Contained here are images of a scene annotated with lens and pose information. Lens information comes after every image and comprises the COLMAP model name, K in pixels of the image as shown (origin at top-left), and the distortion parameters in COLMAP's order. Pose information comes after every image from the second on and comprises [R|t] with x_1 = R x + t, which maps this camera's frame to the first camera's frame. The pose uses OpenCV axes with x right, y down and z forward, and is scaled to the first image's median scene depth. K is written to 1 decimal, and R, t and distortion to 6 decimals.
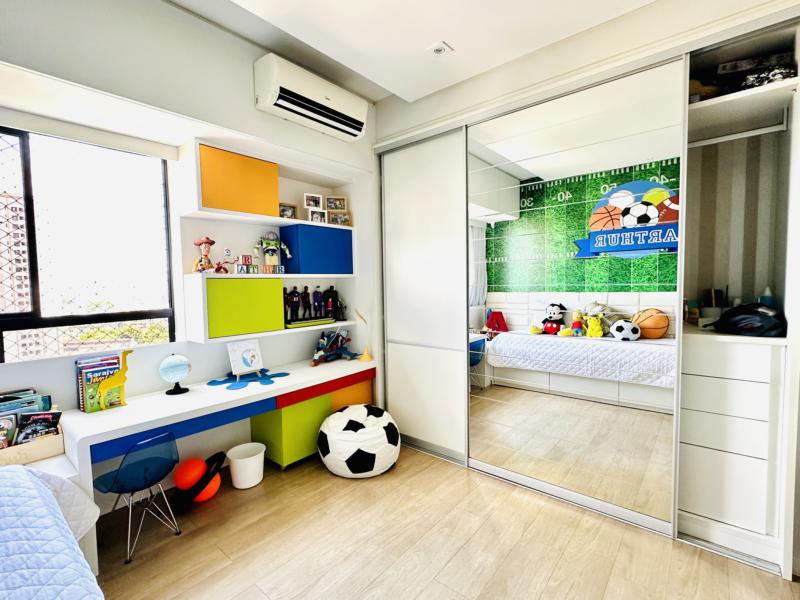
lens RADIAL K [[376.2, 0, 400.8], [0, 376.2, 300.5], [0, 0, 1]] dist [-0.001946, -0.000220]
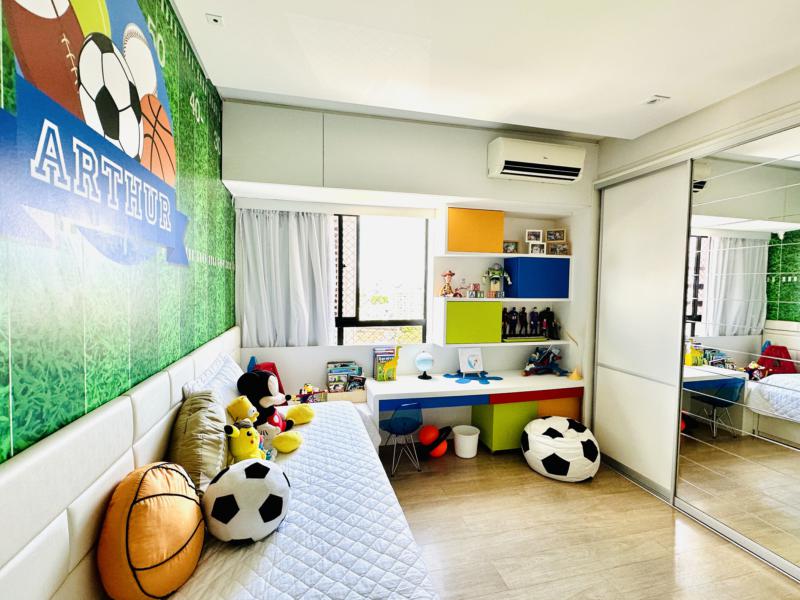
lens RADIAL K [[376.2, 0, 398.4], [0, 376.2, 302.8], [0, 0, 1]] dist [-0.001946, -0.000220]
pose [[0.809895, 0.058654, -0.583636, 0.143809], [-0.059184, 0.998082, 0.018177, -0.061654], [0.583582, 0.019821, 0.811812, -0.229271]]
